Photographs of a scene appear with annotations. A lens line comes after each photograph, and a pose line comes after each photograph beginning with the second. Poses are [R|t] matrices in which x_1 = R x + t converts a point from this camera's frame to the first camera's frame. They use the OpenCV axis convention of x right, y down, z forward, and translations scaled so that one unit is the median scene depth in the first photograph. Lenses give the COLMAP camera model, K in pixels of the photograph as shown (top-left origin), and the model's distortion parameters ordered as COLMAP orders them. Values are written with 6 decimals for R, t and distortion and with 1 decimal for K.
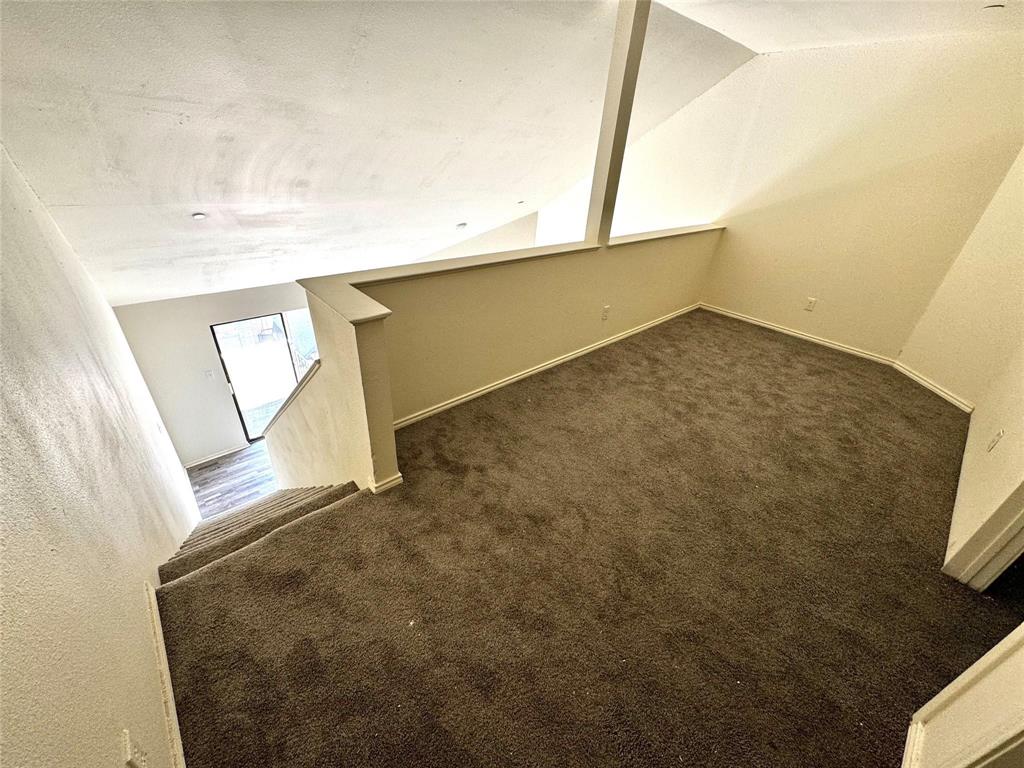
lens RADIAL K [[409.4, 0, 512.0], [0, 409.4, 384.0], [0, 0, 1]] dist [0.001791, 0.000440]
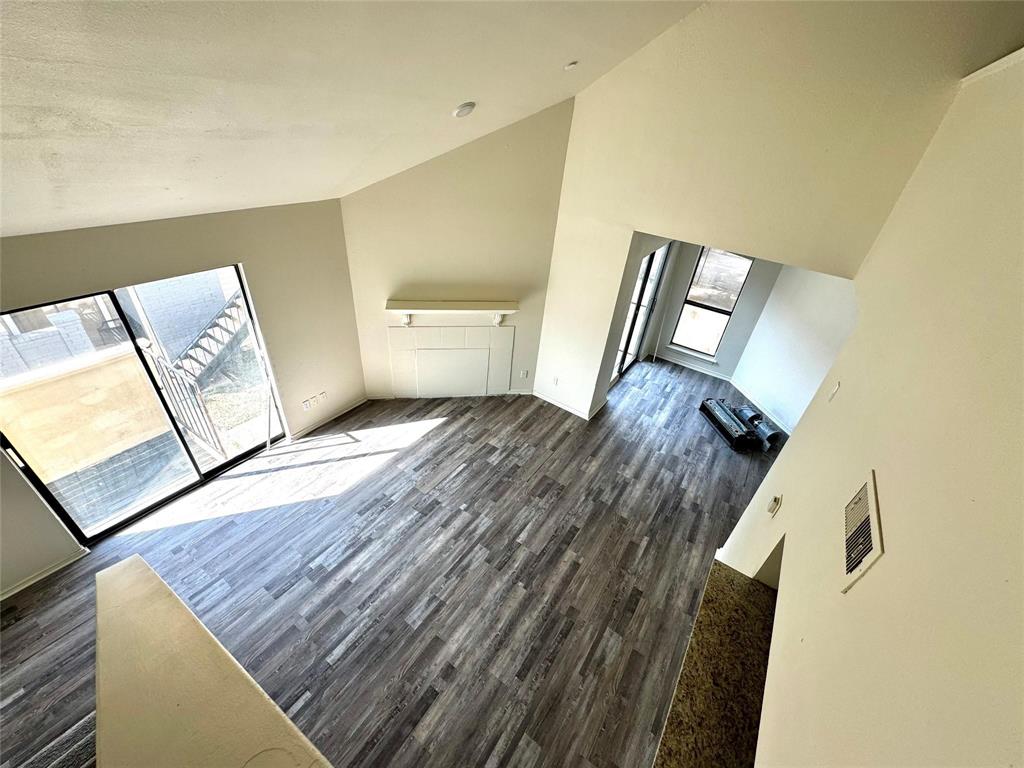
lens RADIAL K [[409.4, 0, 512.0], [0, 409.4, 384.0], [0, 0, 1]] dist [0.001791, 0.000440]
pose [[0.973340, -0.110324, 0.201093, -0.211023], [0.094032, 0.991595, 0.088872, -0.063247], [-0.209208, -0.067594, 0.975532, 0.420887]]
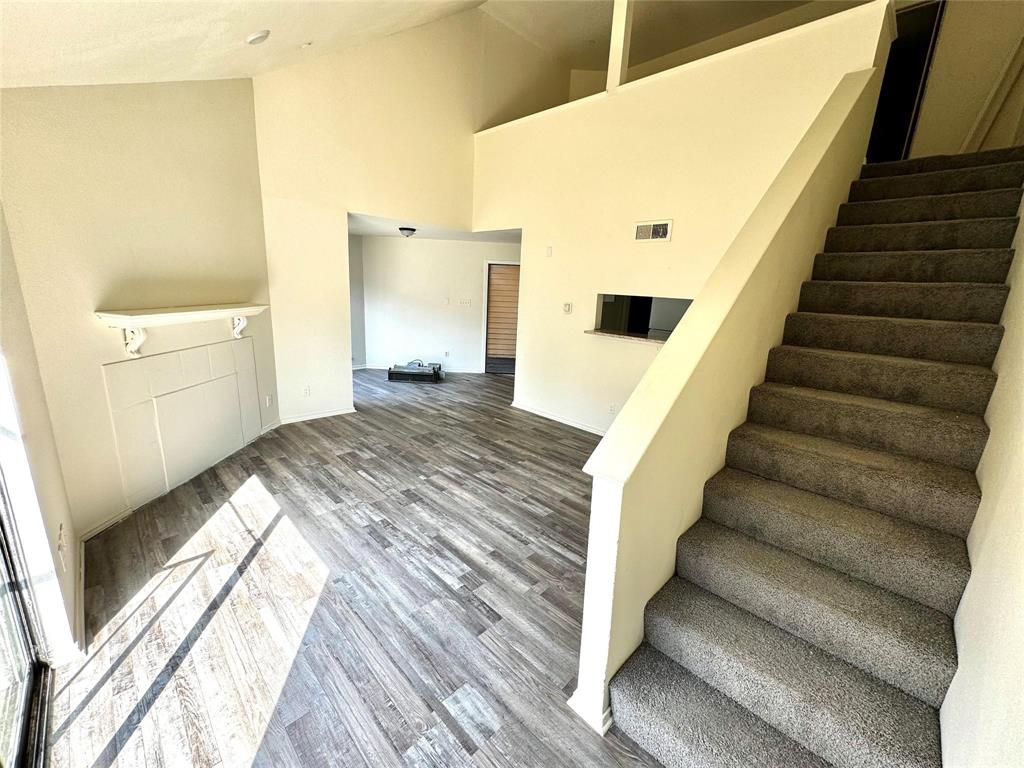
lens RADIAL K [[409.4, 0, 512.0], [0, 409.4, 384.0], [0, 0, 1]] dist [0.001791, 0.000440]
pose [[-0.050834, -0.293473, 0.954615, -0.735165], [0.459560, 0.841768, 0.283252, -0.032009], [-0.886691, 0.453101, 0.092078, 0.873554]]
